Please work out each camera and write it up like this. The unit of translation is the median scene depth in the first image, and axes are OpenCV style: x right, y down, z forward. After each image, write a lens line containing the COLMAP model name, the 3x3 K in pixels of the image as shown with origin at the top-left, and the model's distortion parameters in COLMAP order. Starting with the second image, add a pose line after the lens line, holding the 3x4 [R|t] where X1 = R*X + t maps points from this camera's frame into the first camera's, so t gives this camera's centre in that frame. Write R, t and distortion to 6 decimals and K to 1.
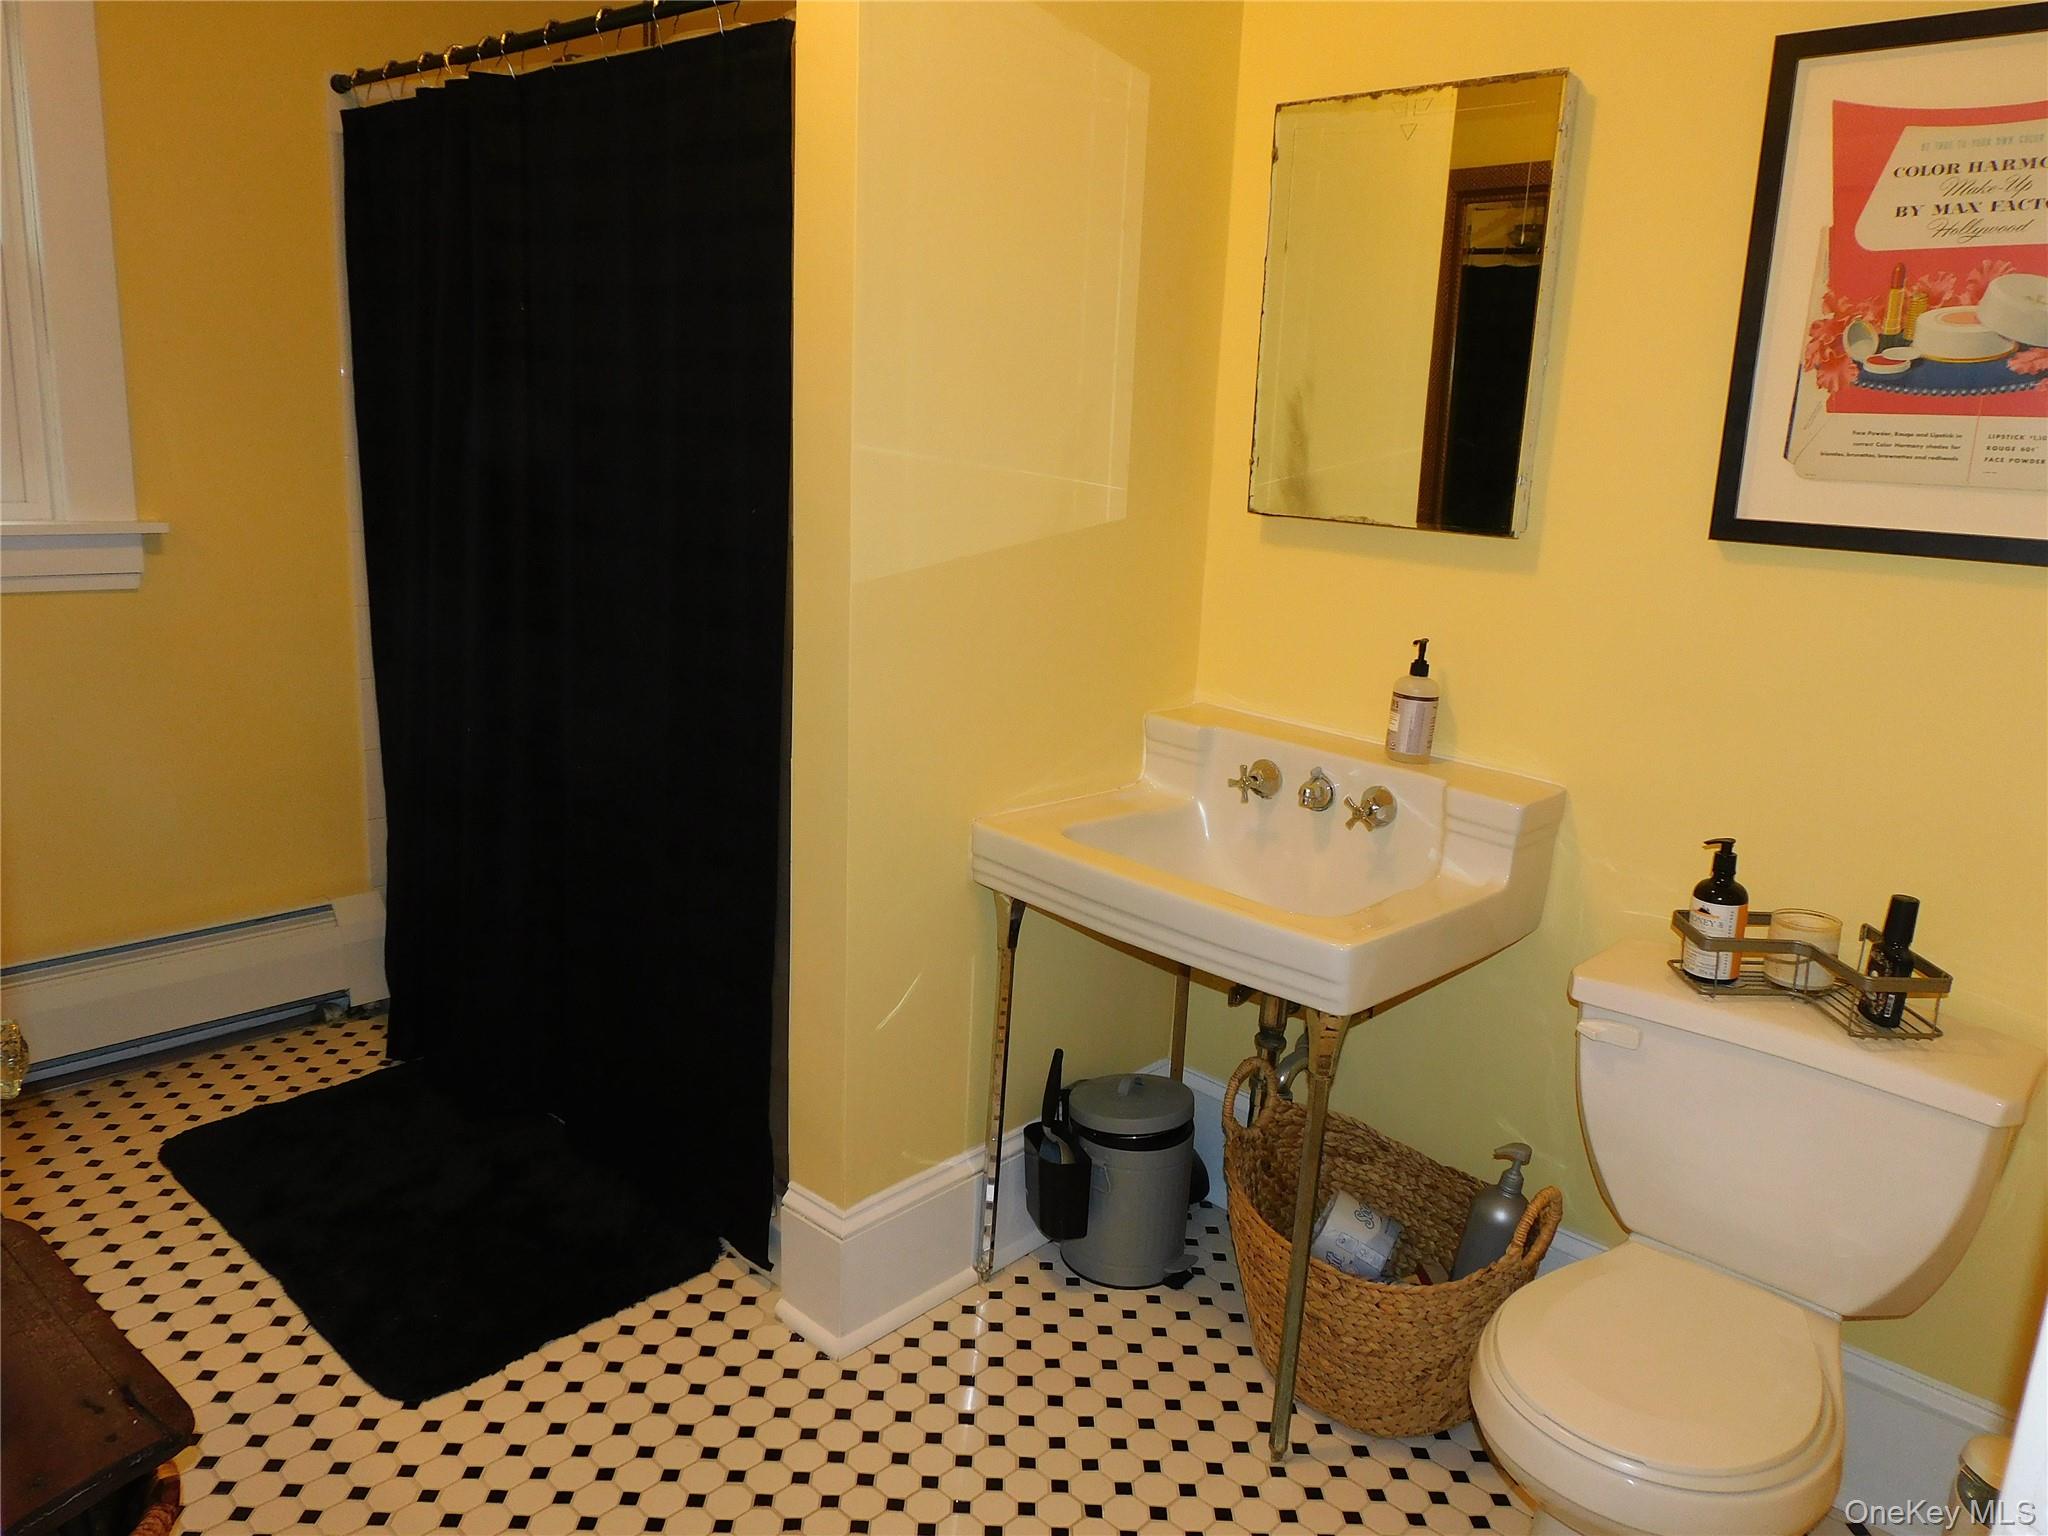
lens RADIAL K [[1445.8, 0, 1024.0], [0, 1445.8, 768.0], [0, 0, 1]] dist [-0.007734, -0.002119]
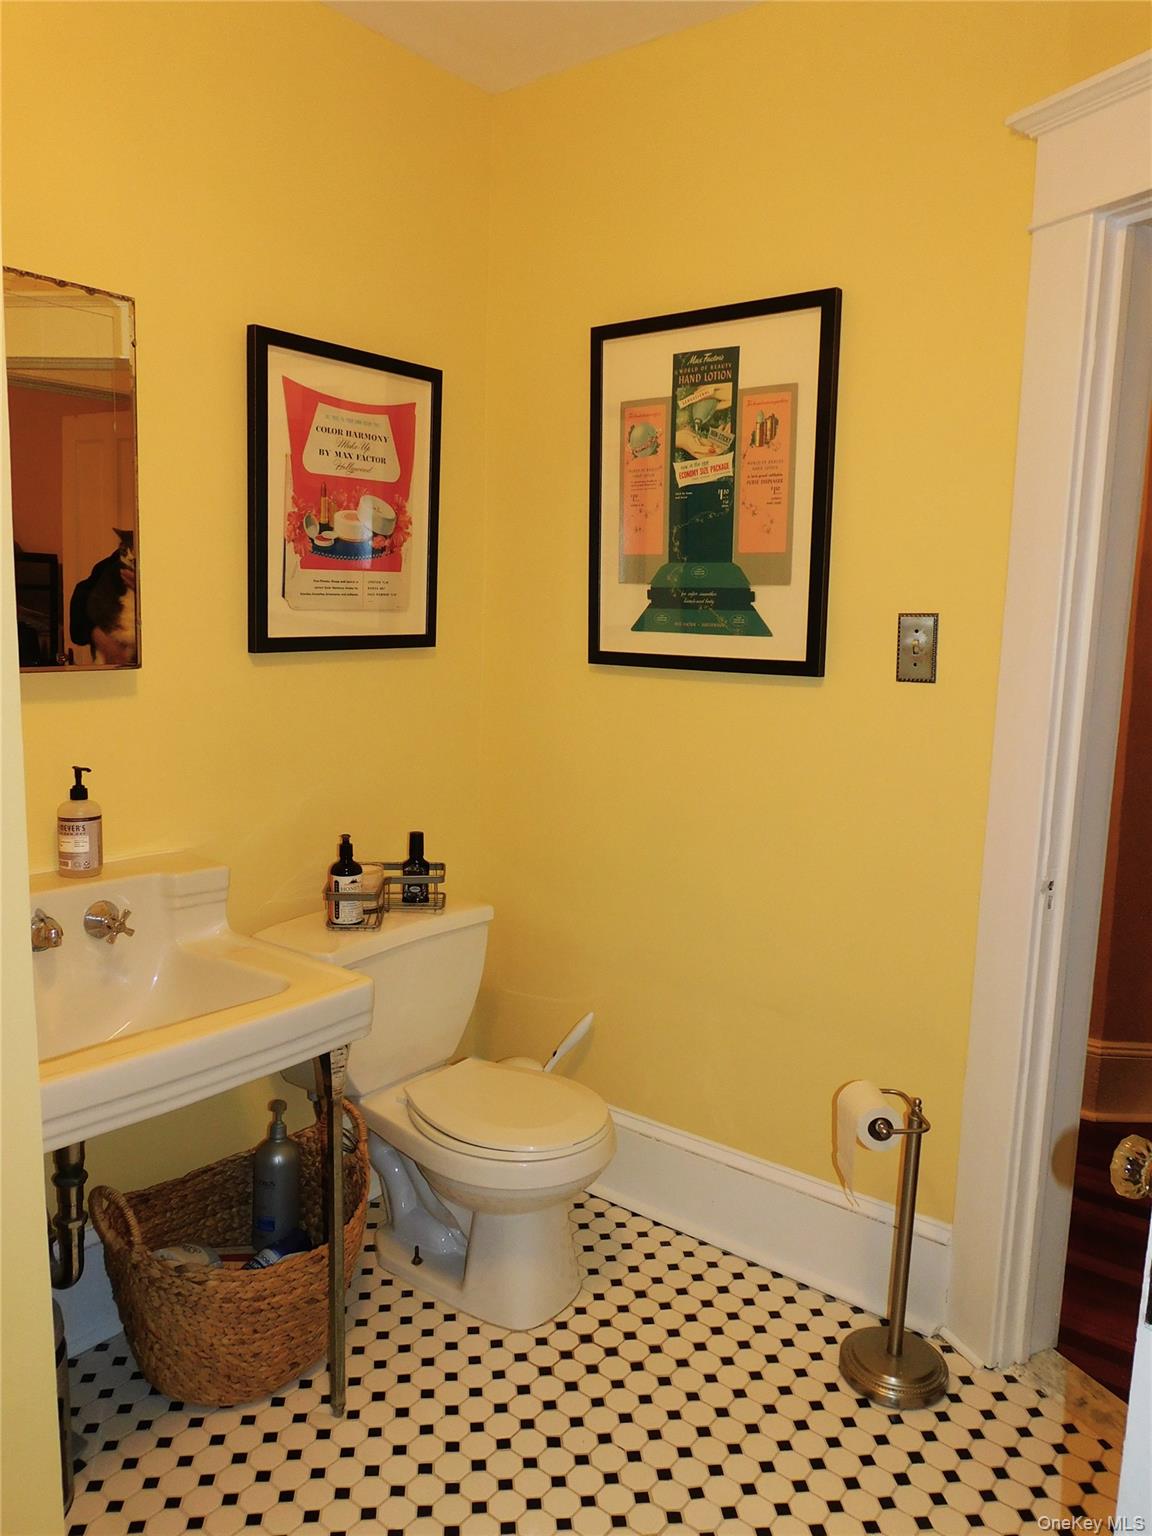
lens RADIAL K [[1144.2, 0, 576.0], [0, 1144.2, 768.0], [0, 0, 1]] dist [0.000684, -0.001902]
pose [[-0.098802, -0.202733, 0.974237, -0.795832], [0.193222, 0.956485, 0.218634, -0.262593], [-0.976168, 0.209845, -0.055330, 0.844845]]
